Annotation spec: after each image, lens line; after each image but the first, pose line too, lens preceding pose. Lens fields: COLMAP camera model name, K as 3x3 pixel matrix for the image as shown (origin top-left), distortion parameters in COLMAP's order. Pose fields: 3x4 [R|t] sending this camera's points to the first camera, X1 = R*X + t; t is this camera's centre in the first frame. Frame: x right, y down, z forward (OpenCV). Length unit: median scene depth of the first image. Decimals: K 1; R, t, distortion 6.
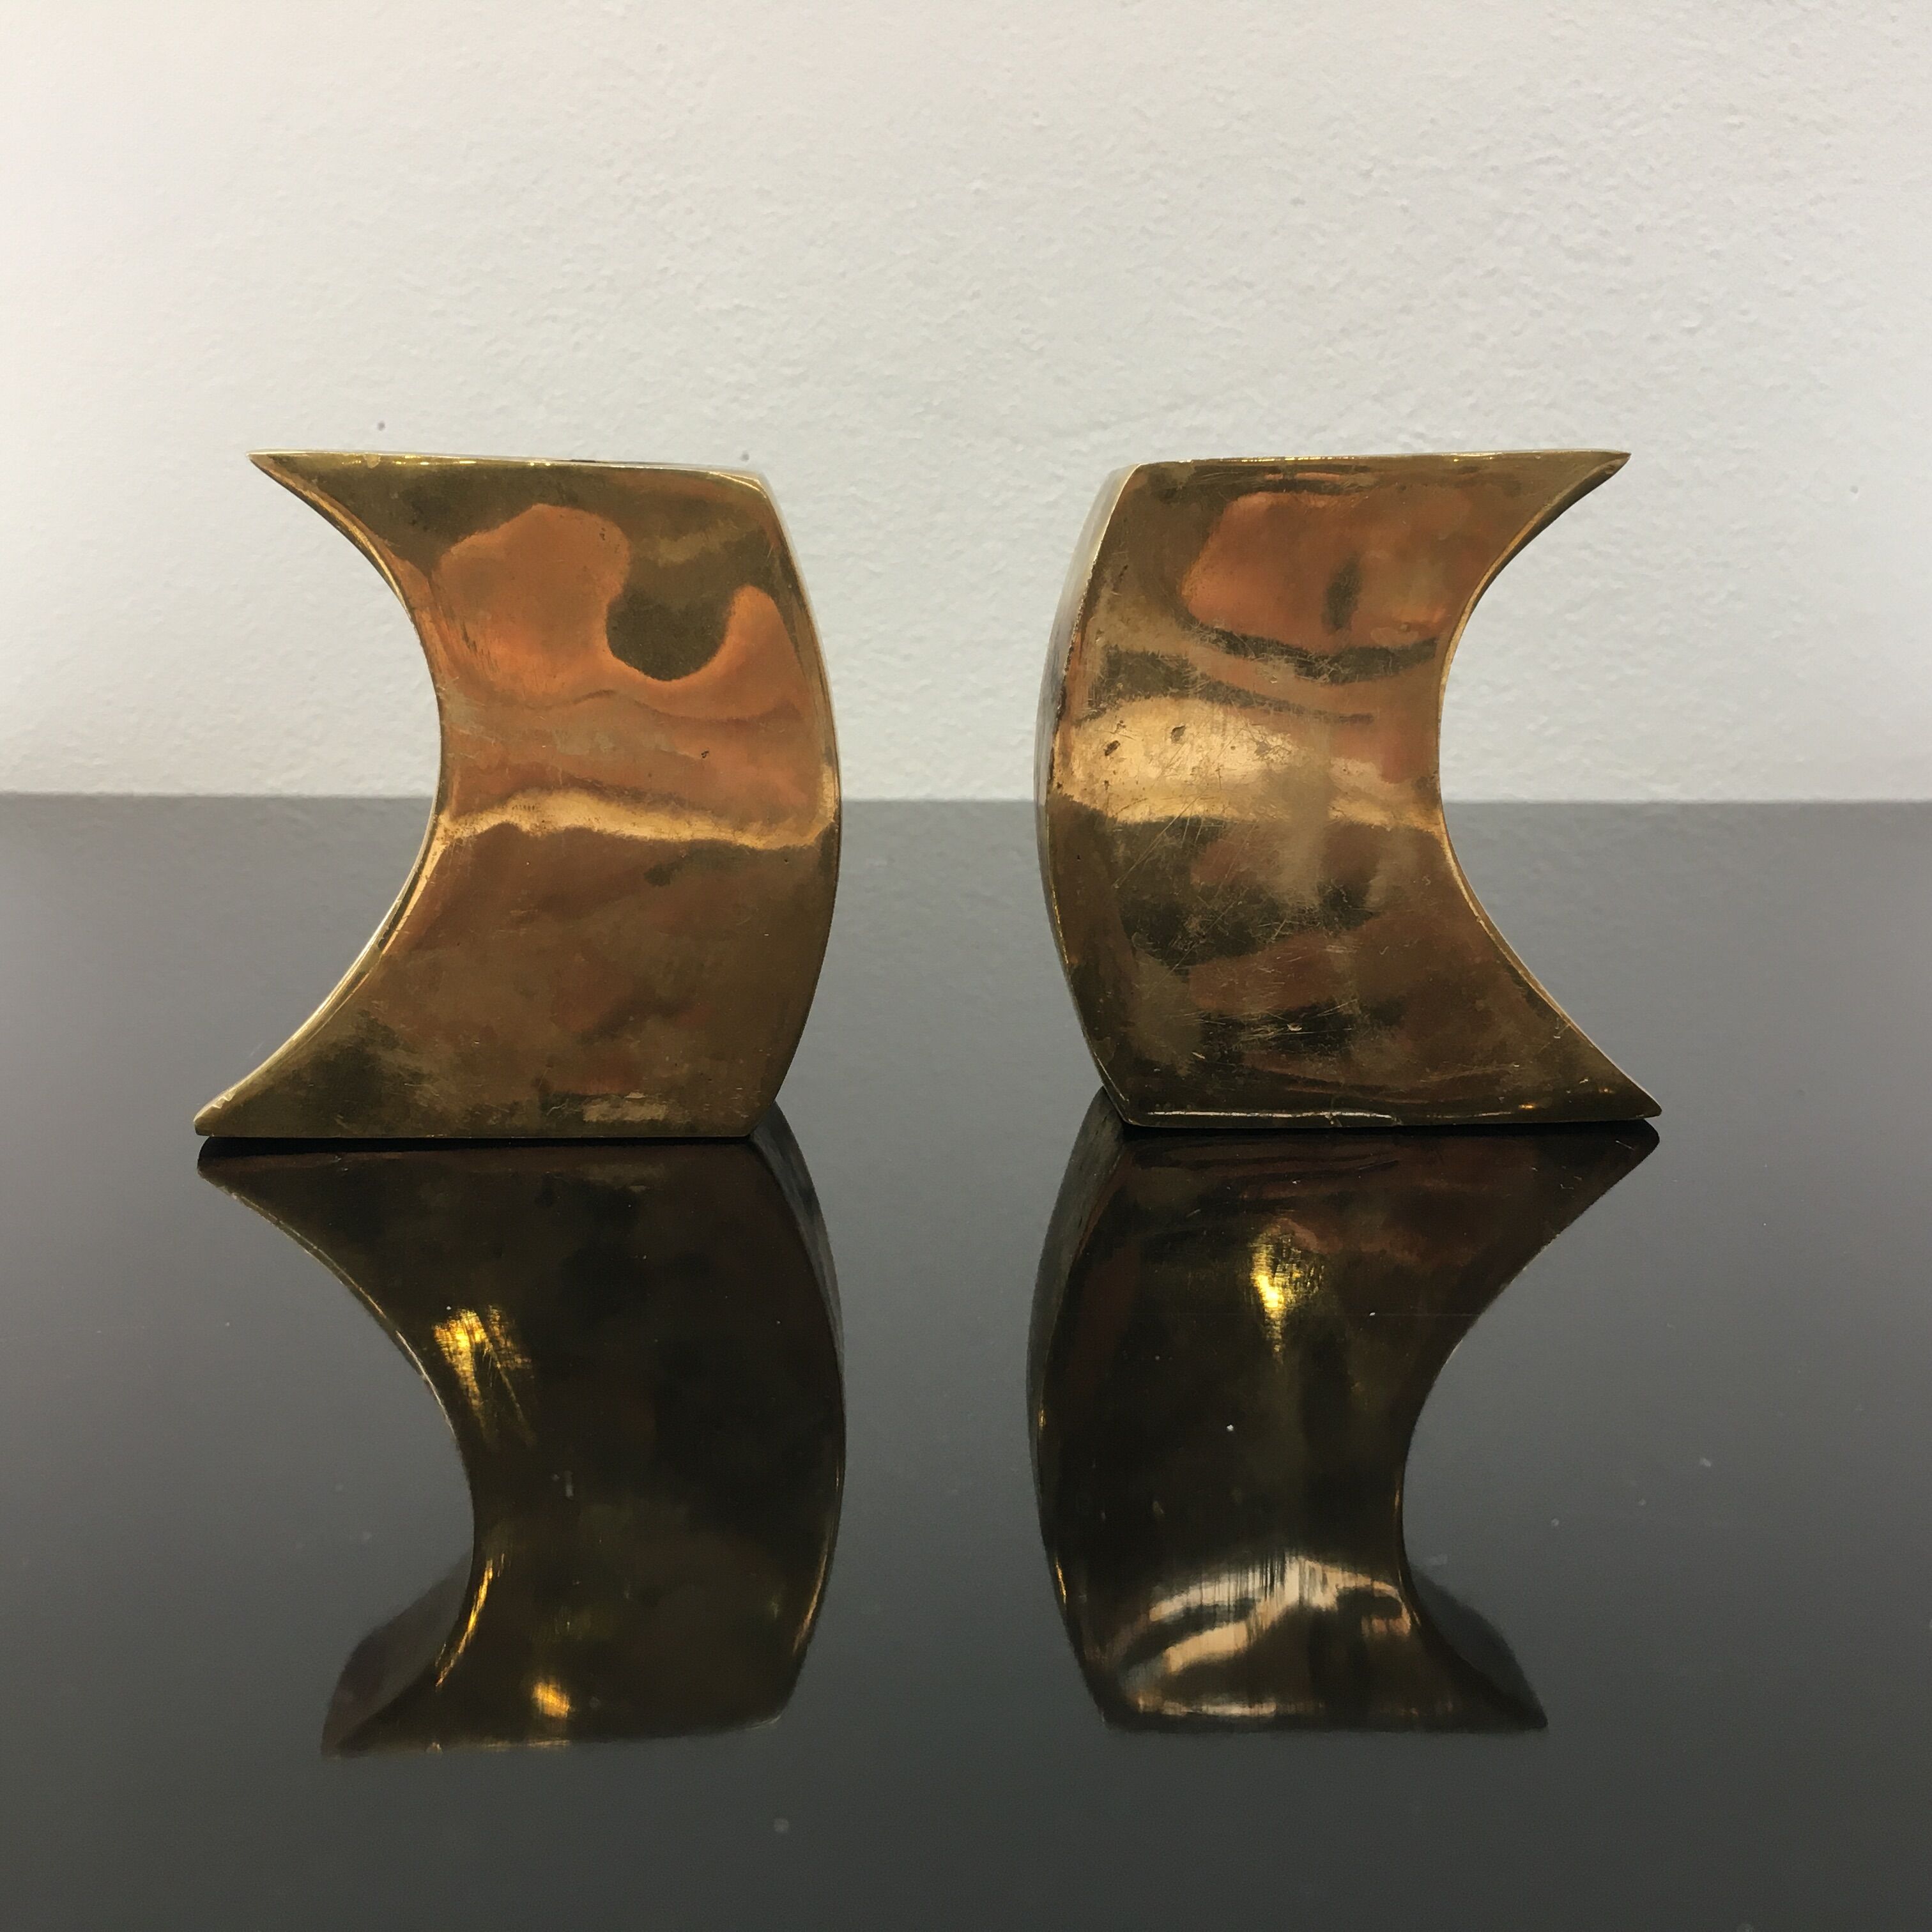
lens RADIAL K [[2274.6, 0, 959.9], [0, 2274.6, 973.5], [0, 0, 1]] dist [0.049091, 0.000000]
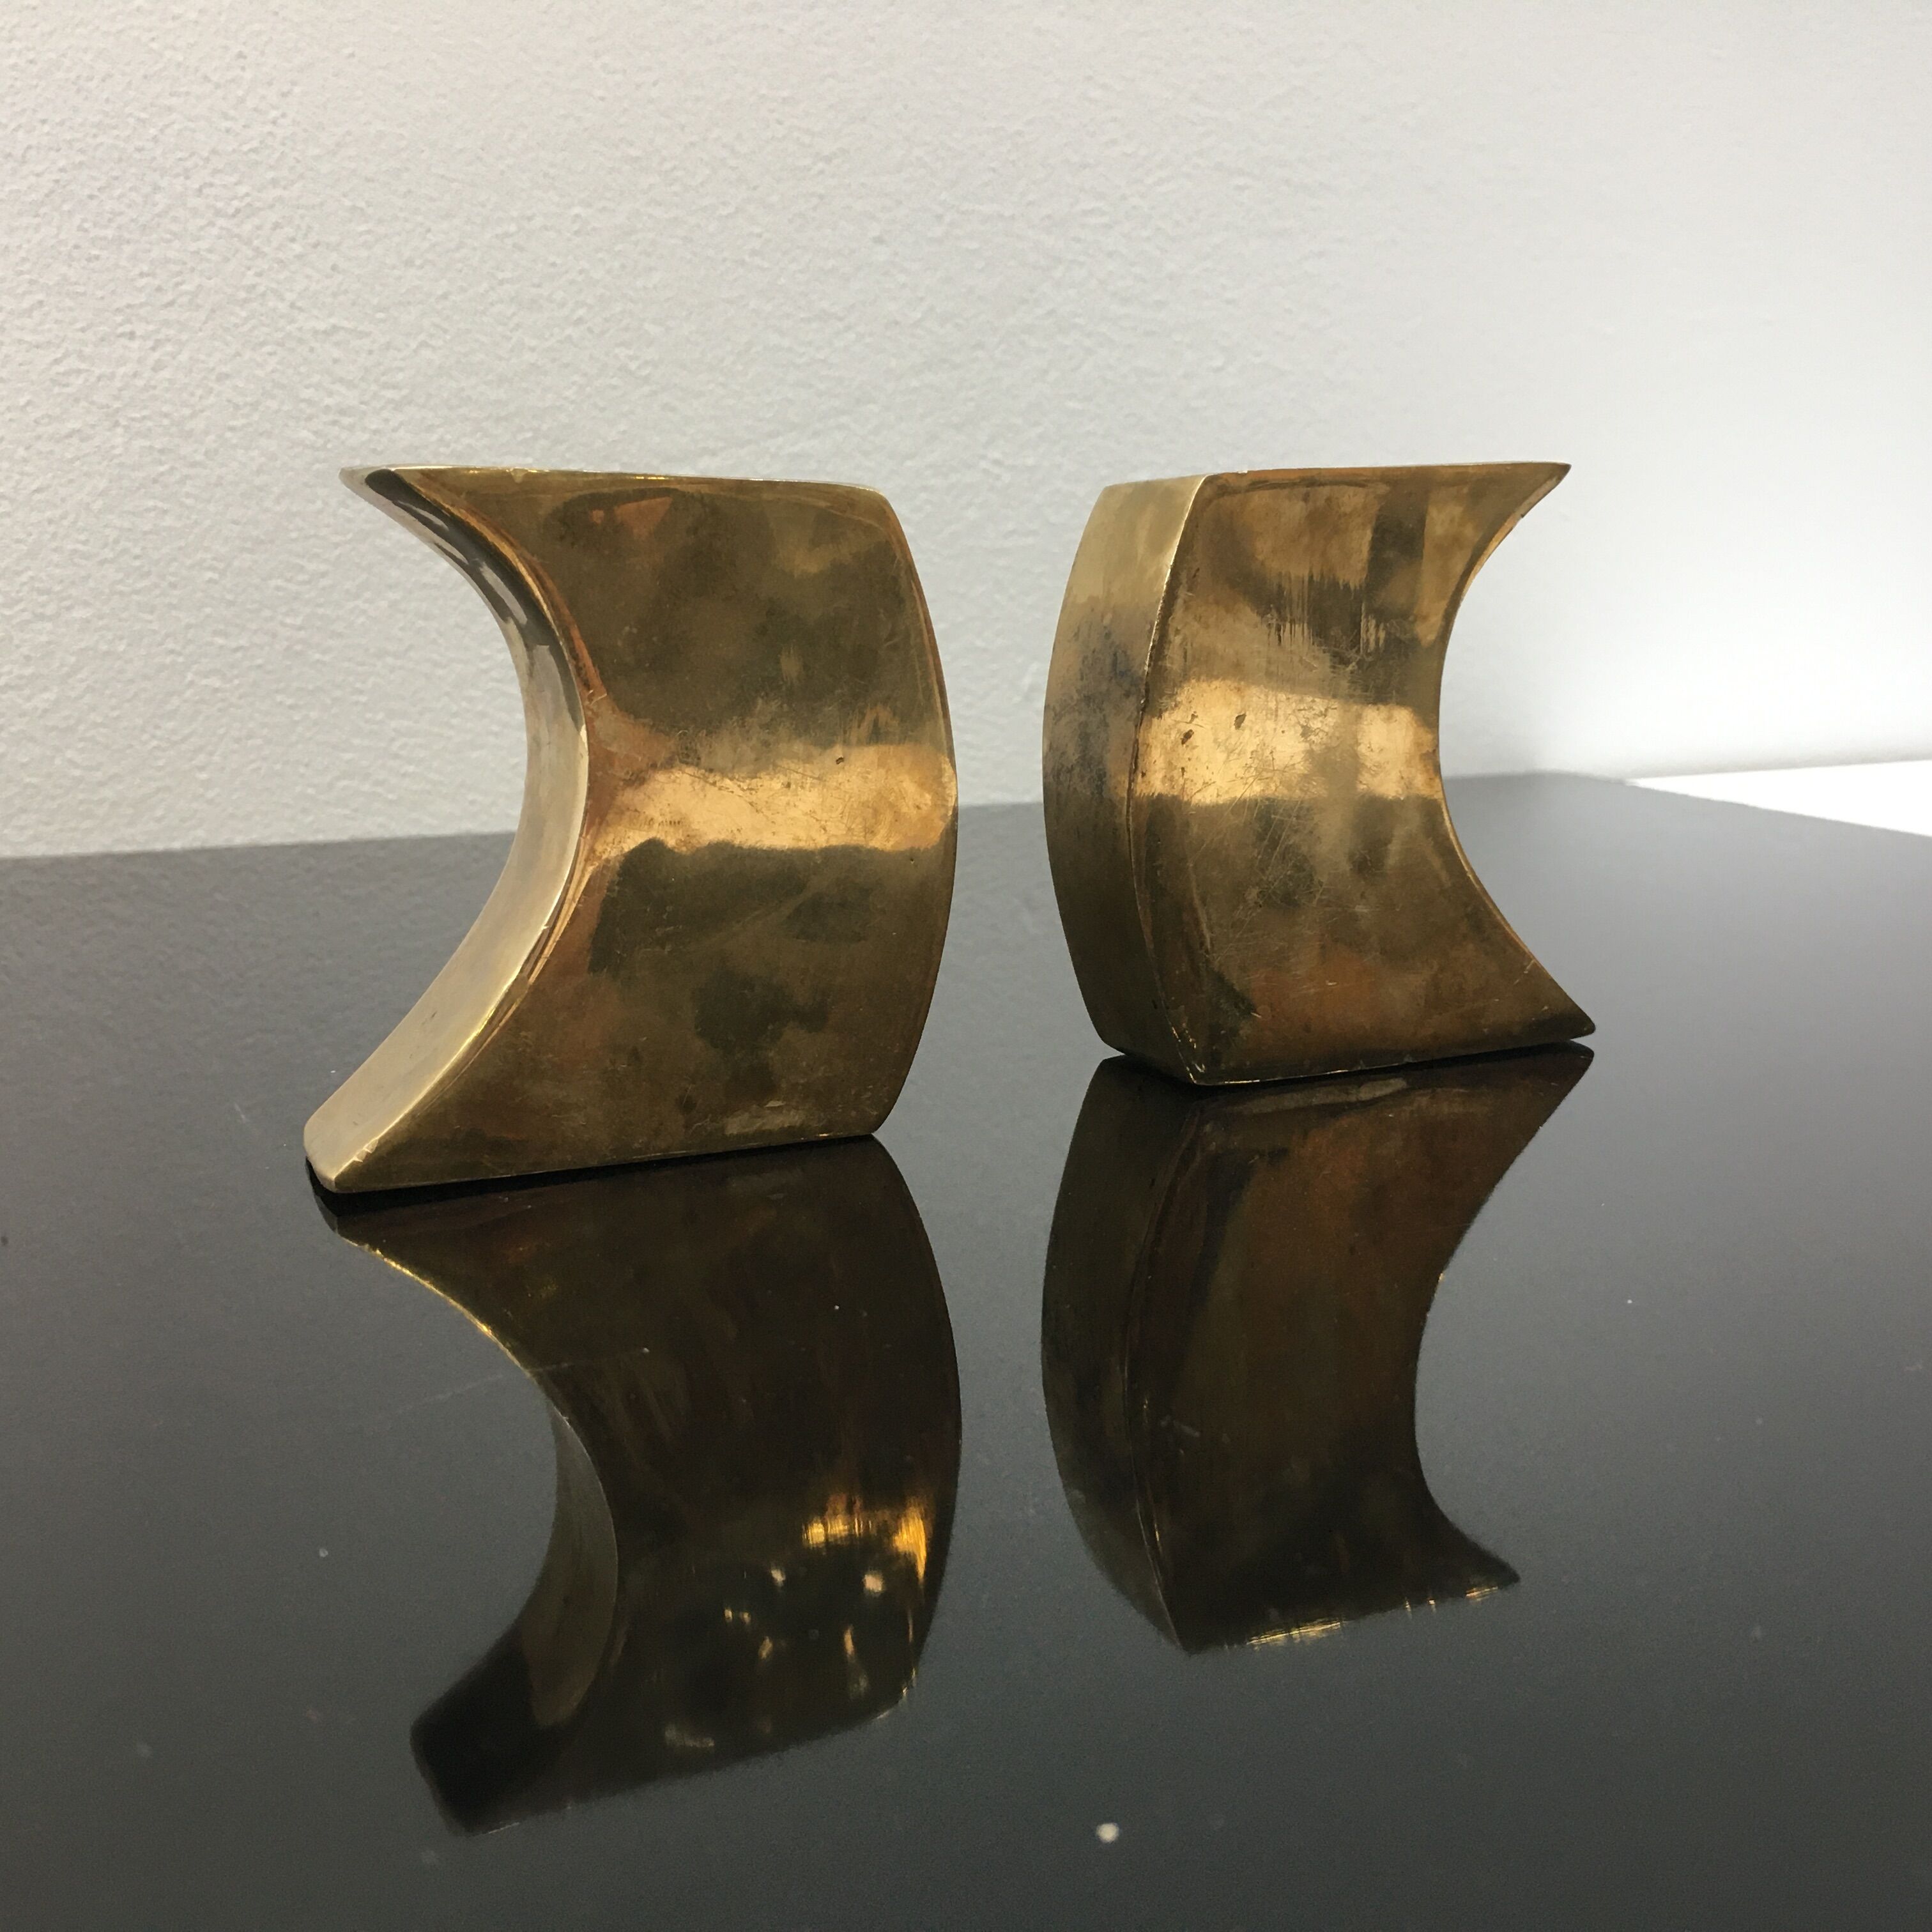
lens RADIAL K [[2274.6, 0, 956.2], [0, 2274.6, 975.6], [0, 0, 1]] dist [0.049091, 0.000000]
pose [[0.930514, -0.082687, 0.356800, -0.222428], [0.088163, 0.996106, 0.000919, 0.001752], [-0.355486, 0.030602, 0.934180, 0.015925]]
